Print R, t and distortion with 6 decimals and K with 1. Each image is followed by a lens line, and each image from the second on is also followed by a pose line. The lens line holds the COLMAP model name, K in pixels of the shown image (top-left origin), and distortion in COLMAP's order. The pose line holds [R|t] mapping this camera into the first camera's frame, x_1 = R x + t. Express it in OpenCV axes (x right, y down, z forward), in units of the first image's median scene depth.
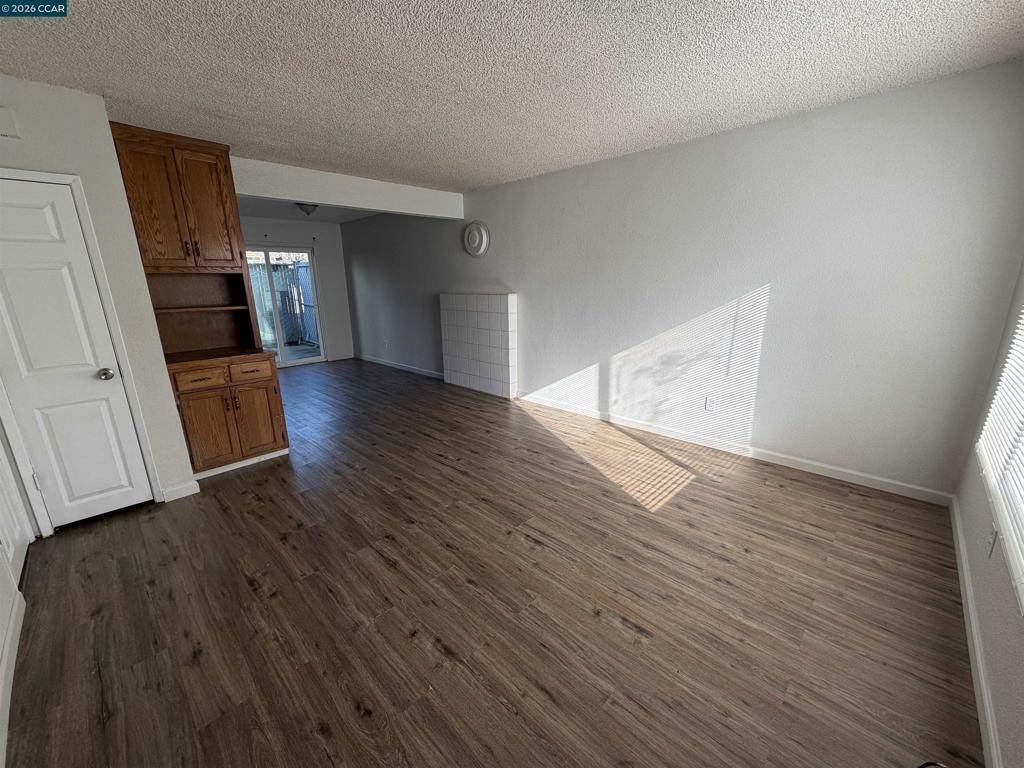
lens RADIAL K [[408.1, 0, 510.9], [0, 408.1, 386.8], [0, 0, 1]] dist [0.000009, 0.000174]
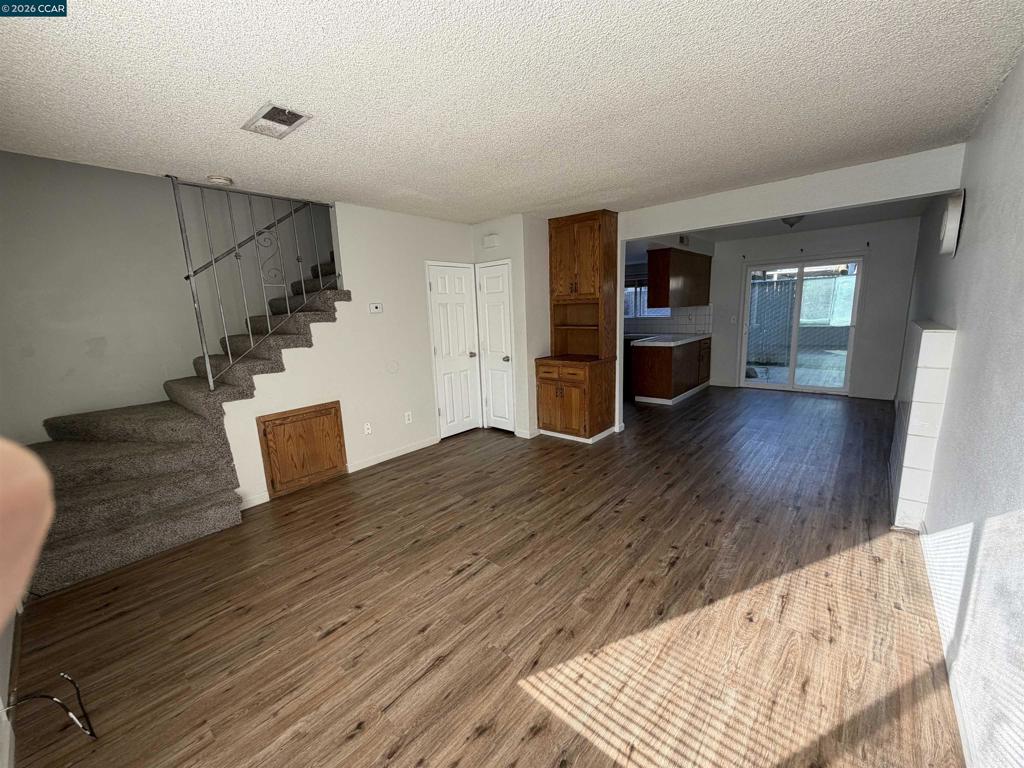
lens RADIAL K [[408.1, 0, 509.8], [0, 408.1, 384.6], [0, 0, 1]] dist [0.000009, 0.000174]
pose [[0.053278, 0.198725, -0.978606, 0.919585], [-0.217620, 0.958754, 0.182846, -0.270518], [0.974578, 0.203223, 0.094327, 0.863904]]
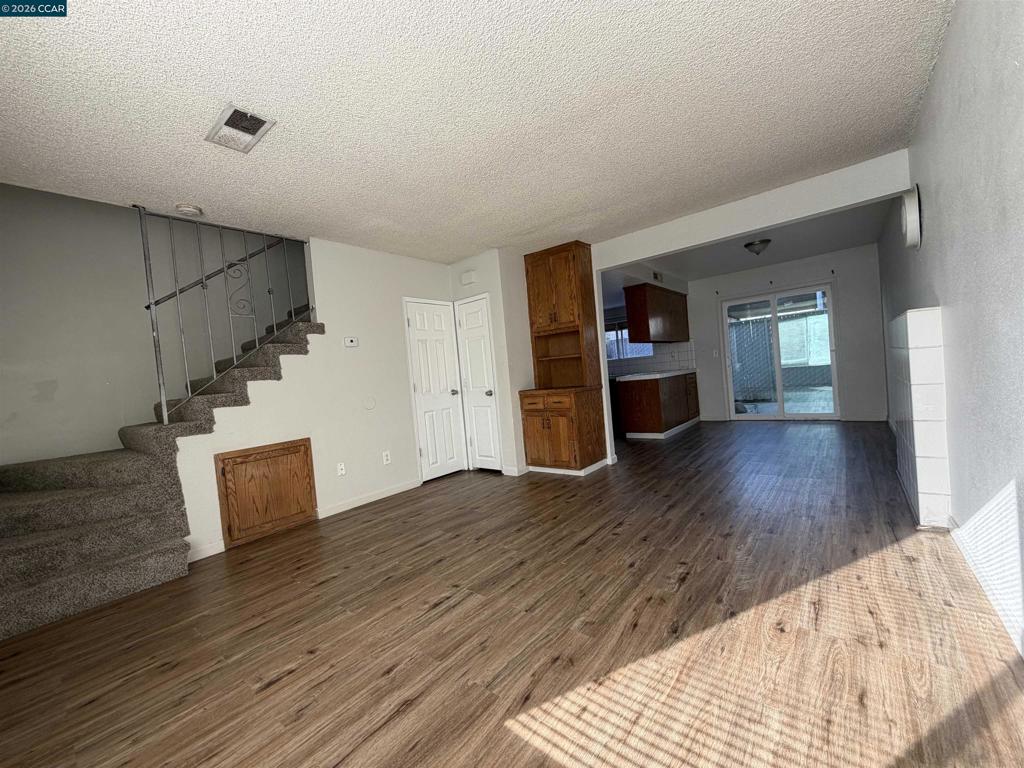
lens RADIAL K [[408.1, 0, 509.8], [0, 408.1, 385.1], [0, 0, 1]] dist [0.000009, 0.000174]
pose [[0.083015, 0.035794, -0.995905, 0.869947], [-0.168908, 0.985401, 0.021337, -0.122777], [0.982130, 0.166445, 0.087849, 0.927495]]
